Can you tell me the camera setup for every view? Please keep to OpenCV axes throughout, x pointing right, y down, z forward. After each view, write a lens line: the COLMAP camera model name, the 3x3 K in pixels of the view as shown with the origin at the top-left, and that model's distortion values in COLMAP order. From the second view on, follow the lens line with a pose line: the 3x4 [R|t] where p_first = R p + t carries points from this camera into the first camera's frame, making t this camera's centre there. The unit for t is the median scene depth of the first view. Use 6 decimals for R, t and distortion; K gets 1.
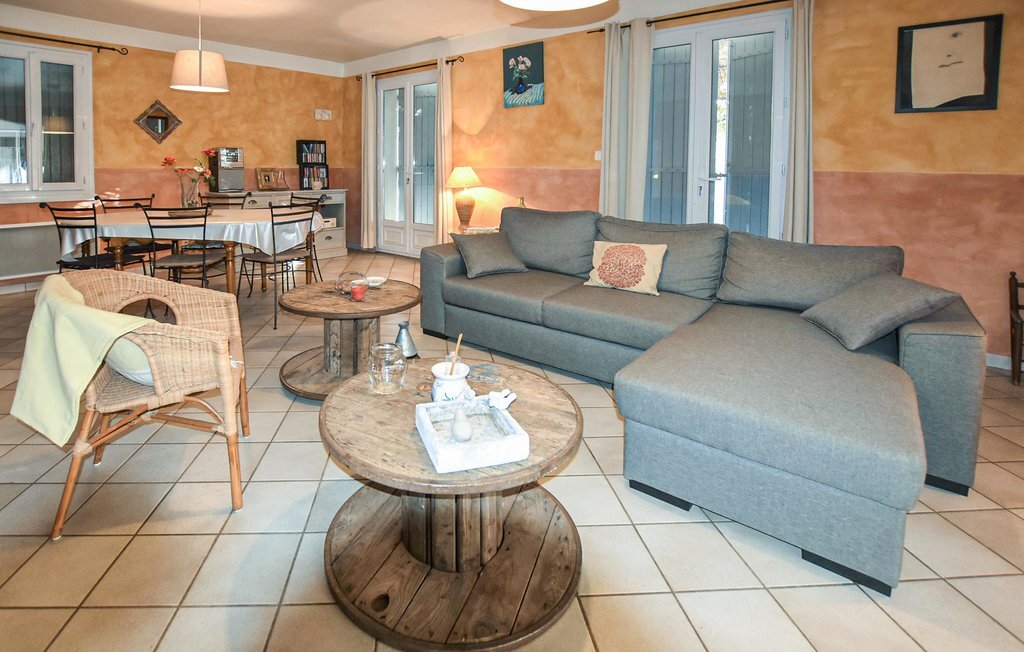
lens RADIAL K [[496.9, 0, 512.0], [0, 496.9, 326.0], [0, 0, 1]] dist [-0.002057, -0.000512]
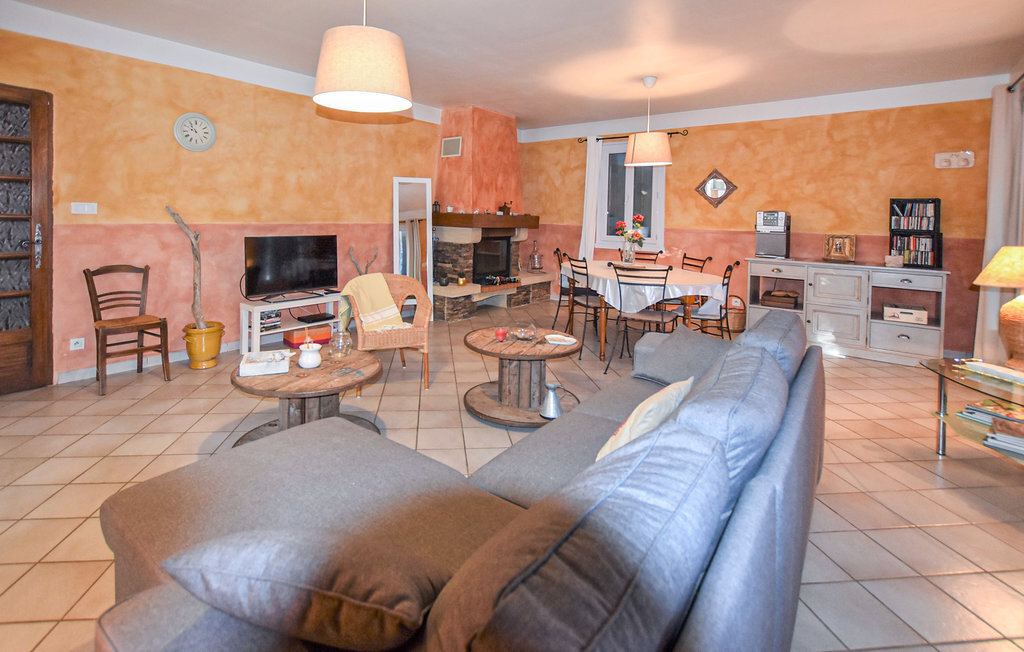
lens RADIAL K [[523.9, 0, 512.0], [0, 523.9, 326.0], [0, 0, 1]] dist [0.004354, 0.000983]
pose [[-0.041334, 0.203151, -0.978275, 0.427534], [-0.331180, 0.920975, 0.205245, -0.196854], [0.942662, 0.332468, 0.029212, 0.572519]]
